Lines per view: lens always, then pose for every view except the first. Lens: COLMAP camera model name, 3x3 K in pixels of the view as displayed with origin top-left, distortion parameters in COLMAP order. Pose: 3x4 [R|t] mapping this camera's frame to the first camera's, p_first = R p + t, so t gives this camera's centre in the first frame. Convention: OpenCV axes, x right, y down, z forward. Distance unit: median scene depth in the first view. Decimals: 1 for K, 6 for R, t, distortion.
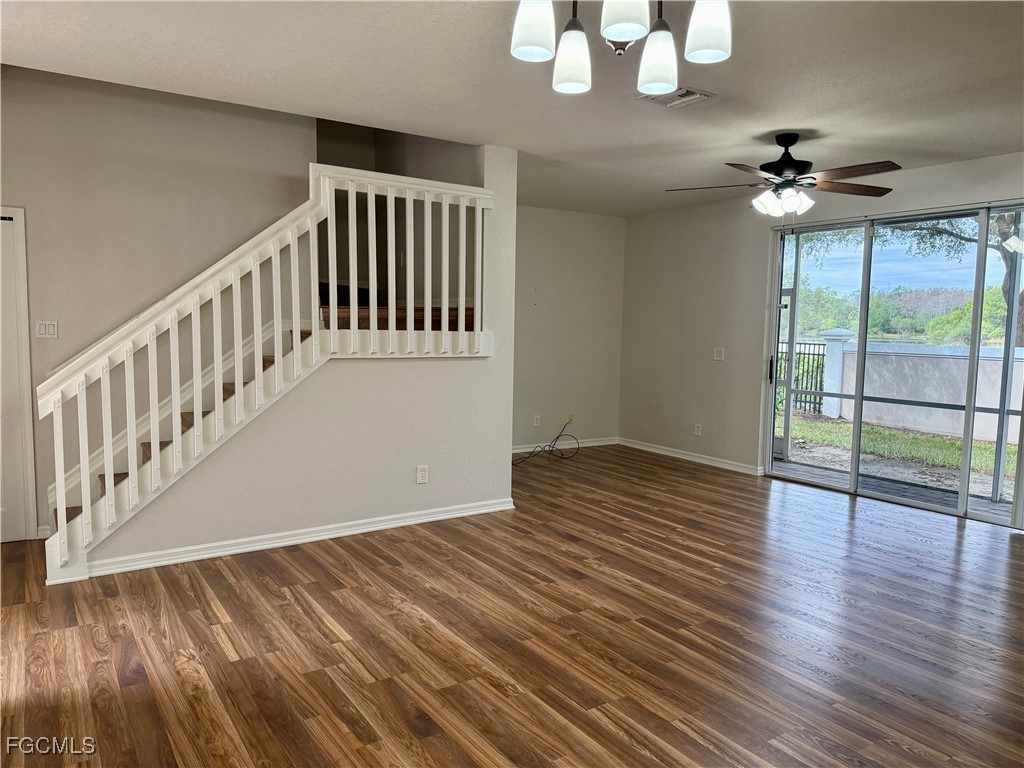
lens RADIAL K [[733.7, 0, 510.5], [0, 733.7, 344.0], [0, 0, 1]] dist [0.060328, -0.092936]
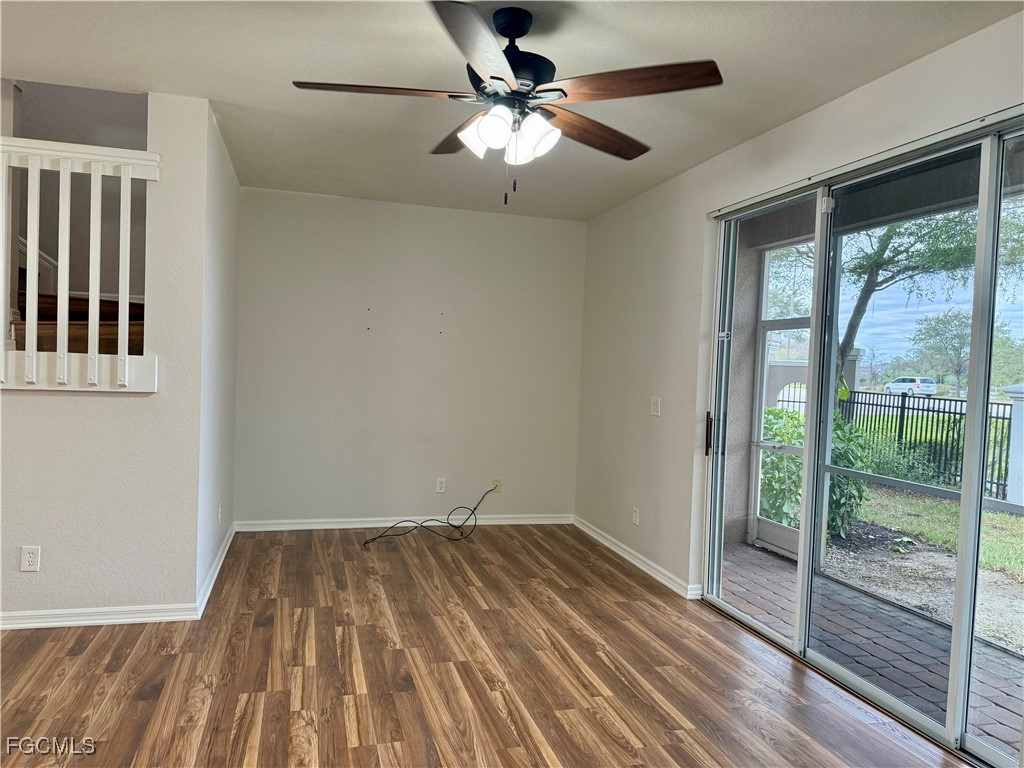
lens RADIAL K [[733.7, 0, 510.5], [0, 733.7, 344.0], [0, 0, 1]] dist [0.060328, -0.092936]
pose [[0.955708, 0.013984, -0.293986, 0.493079], [-0.032917, 0.997682, -0.059552, 0.001728], [0.292472, 0.066592, 0.953953, 0.433036]]
